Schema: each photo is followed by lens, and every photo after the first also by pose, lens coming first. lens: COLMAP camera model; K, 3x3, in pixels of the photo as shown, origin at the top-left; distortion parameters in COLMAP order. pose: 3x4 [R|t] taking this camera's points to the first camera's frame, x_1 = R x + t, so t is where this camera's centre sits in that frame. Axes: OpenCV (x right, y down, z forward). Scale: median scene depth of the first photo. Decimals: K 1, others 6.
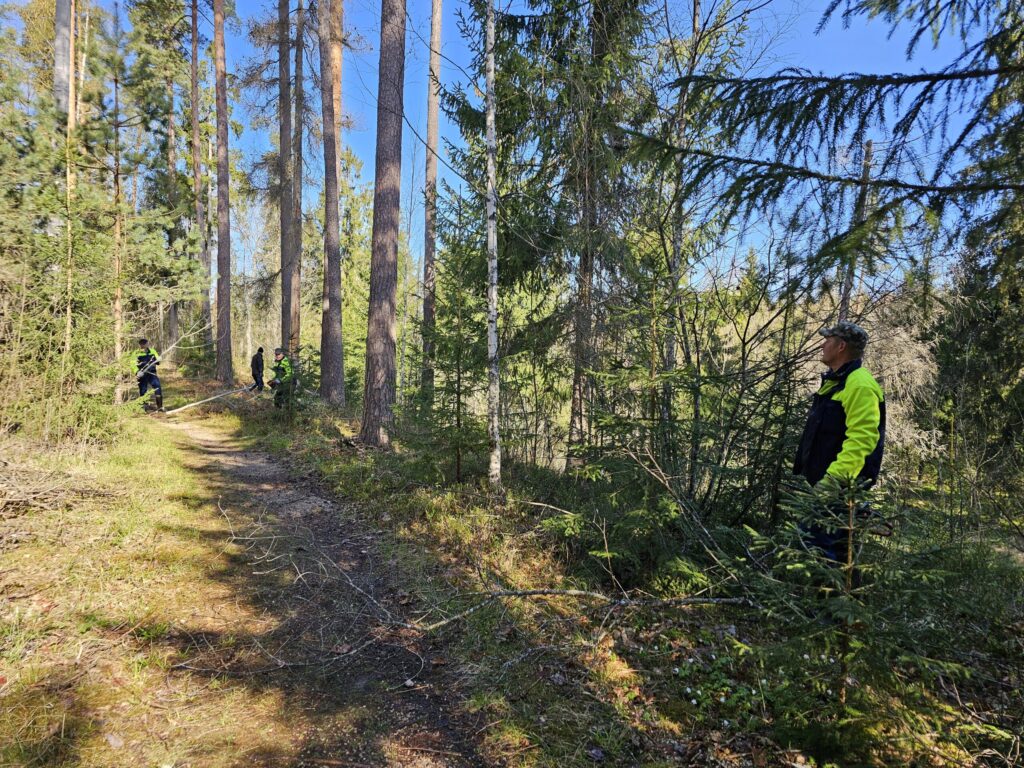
lens RADIAL K [[691.9, 0, 512.6], [0, 691.9, 381.5], [0, 0, 1]] dist [0.006251, 0.000754]
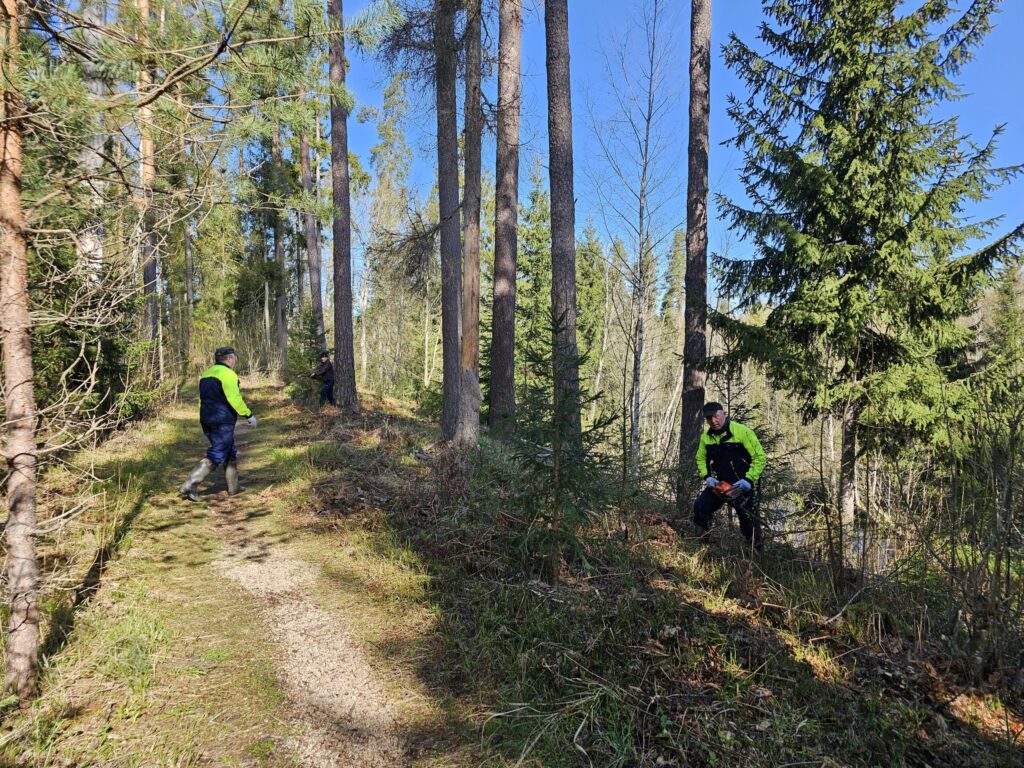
lens RADIAL K [[691.9, 0, 507.4], [0, 691.9, 383.3], [0, 0, 1]] dist [0.006251, 0.000754]
pose [[0.988991, -0.018240, -0.146850, -0.133302], [0.017732, 0.999831, -0.004769, -0.016149], [0.146912, 0.002112, 0.989147, 0.293545]]
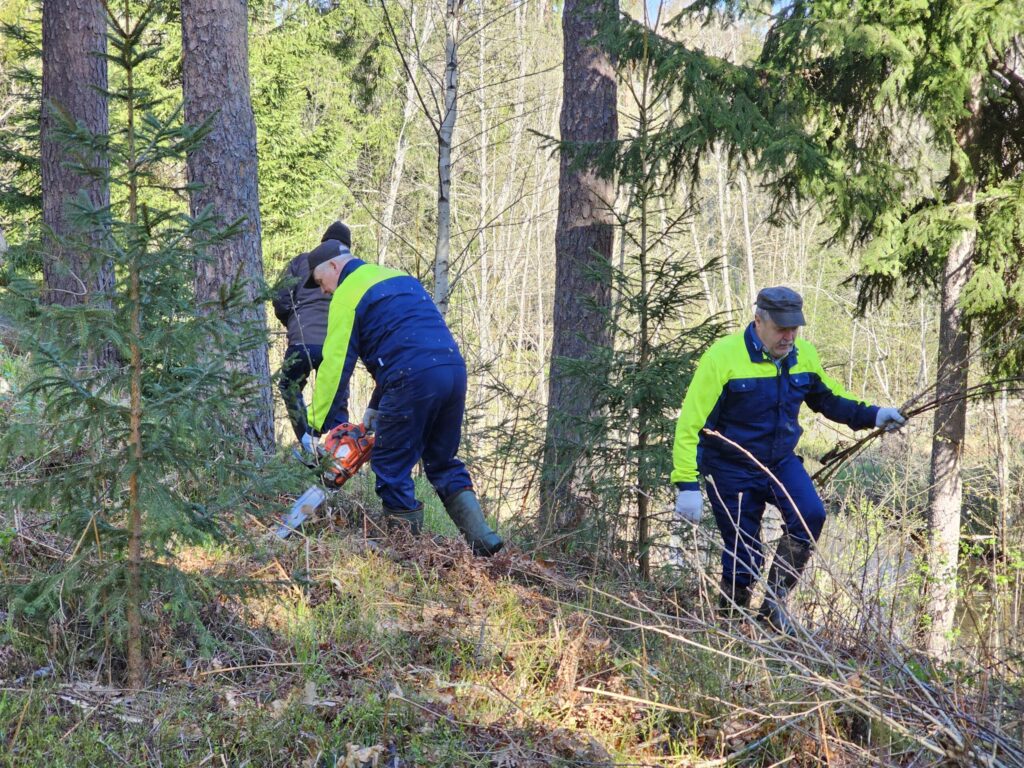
lens RADIAL K [[2024.9, 0, 514.3], [0, 2024.9, 385.6], [0, 0, 1]] dist [0.156221, 0.000000]
pose [[0.999364, -0.016819, 0.031445, -0.113947], [0.014195, 0.996542, 0.081873, -0.014098], [-0.032713, -0.081374, 0.996147, 0.256802]]
